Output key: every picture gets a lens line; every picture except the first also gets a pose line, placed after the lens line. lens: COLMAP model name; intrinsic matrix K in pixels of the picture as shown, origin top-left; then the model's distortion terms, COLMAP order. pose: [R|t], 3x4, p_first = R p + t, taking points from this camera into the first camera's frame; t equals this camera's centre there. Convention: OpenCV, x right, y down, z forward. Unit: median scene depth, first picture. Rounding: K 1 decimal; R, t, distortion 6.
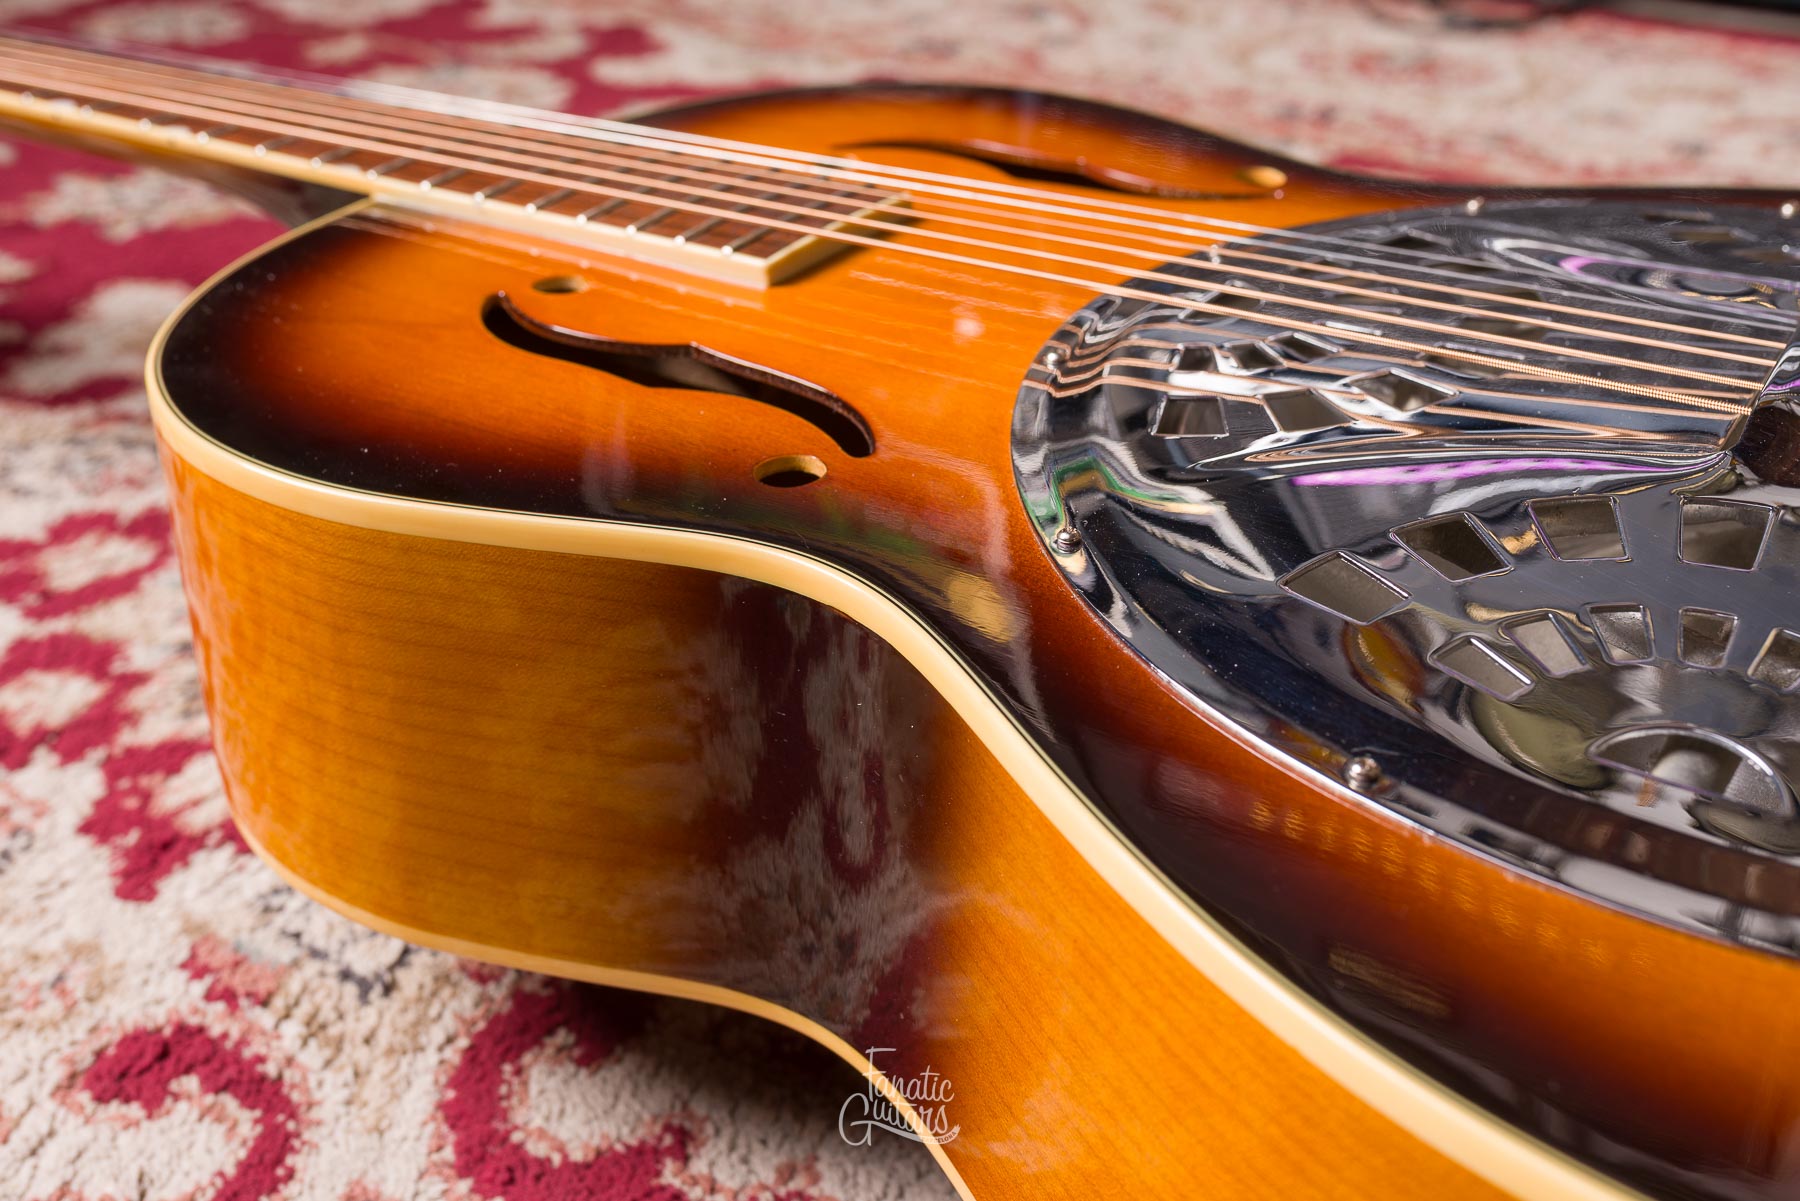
lens RADIAL K [[2021.9, 0, 900.1], [0, 2021.9, 590.8], [0, 0, 1]] dist [0.003030, 0.000000]
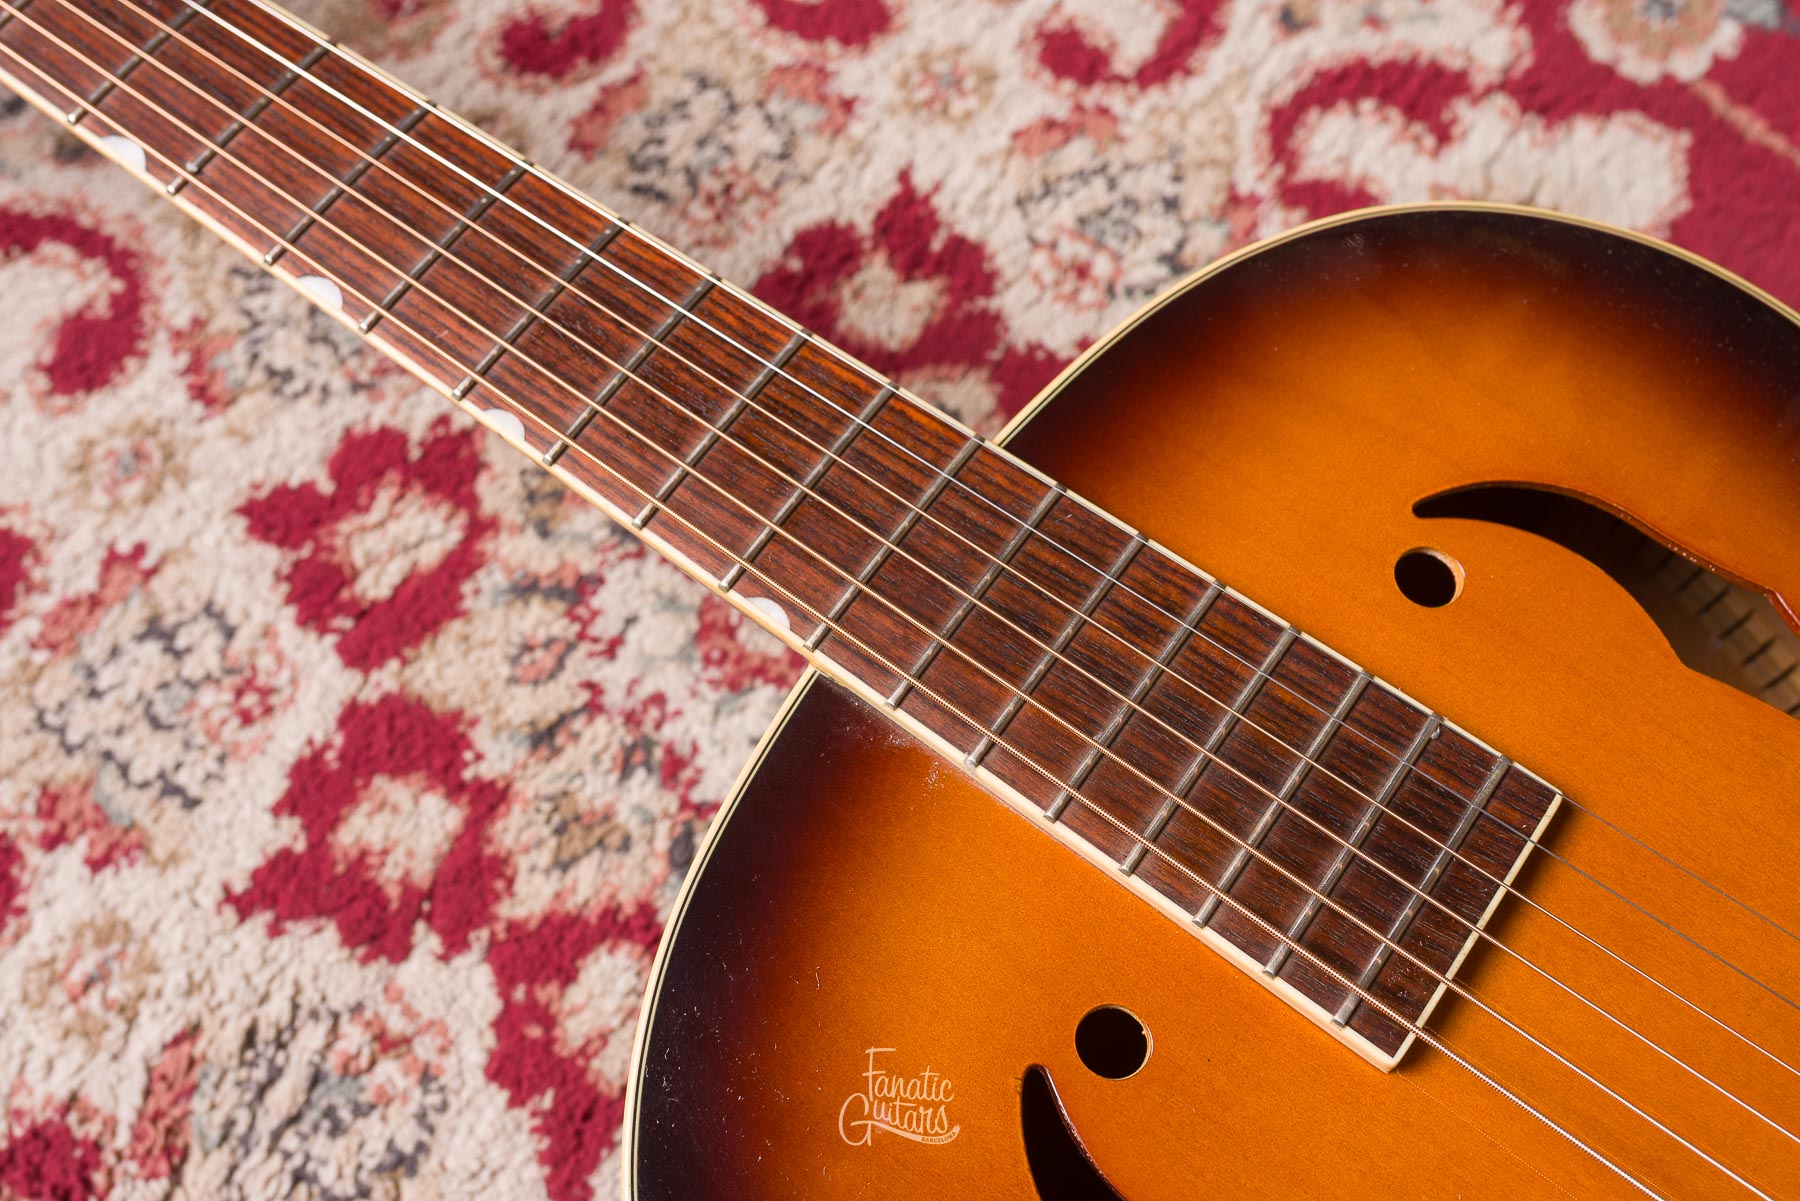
lens RADIAL K [[1770.7, 0, 899.5], [0, 1770.7, 619.8], [0, 0, 1]] dist [0.004542, 0.000000]
pose [[0.998592, 0.048931, -0.020493, -0.238735], [-0.025658, 0.783596, 0.620740, -0.679276], [0.046432, -0.619340, 0.783748, 0.564176]]
